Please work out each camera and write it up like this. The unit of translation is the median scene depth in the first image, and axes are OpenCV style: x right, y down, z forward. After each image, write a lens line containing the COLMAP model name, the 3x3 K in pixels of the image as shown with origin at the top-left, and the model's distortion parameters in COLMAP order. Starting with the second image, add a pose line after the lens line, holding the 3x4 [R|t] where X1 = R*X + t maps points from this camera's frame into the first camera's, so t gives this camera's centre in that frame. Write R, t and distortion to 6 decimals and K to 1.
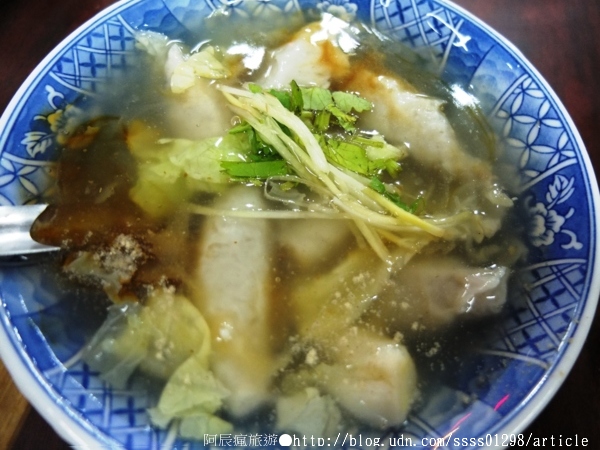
lens RADIAL K [[453.2, 0, 299.4], [0, 453.2, 223.6], [0, 0, 1]] dist [-0.046411, -0.017026]
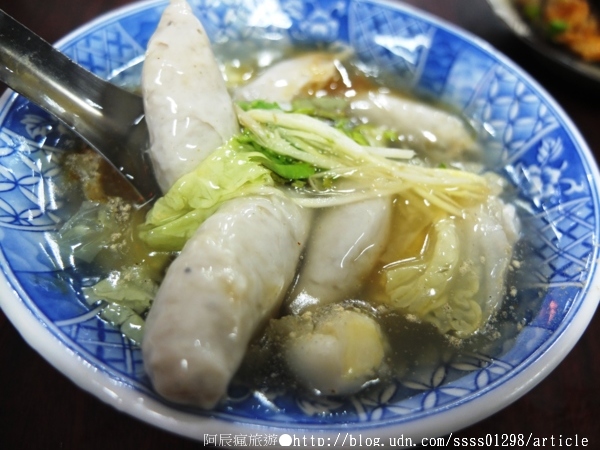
lens RADIAL K [[453.2, 0, 300.9], [0, 453.2, 223.3], [0, 0, 1]] dist [-0.046411, -0.017026]
pose [[0.992993, -0.052167, 0.106037, -0.136746], [0.072011, 0.978567, -0.192926, 0.268938], [-0.093700, 0.199210, 0.975467, 0.046455]]
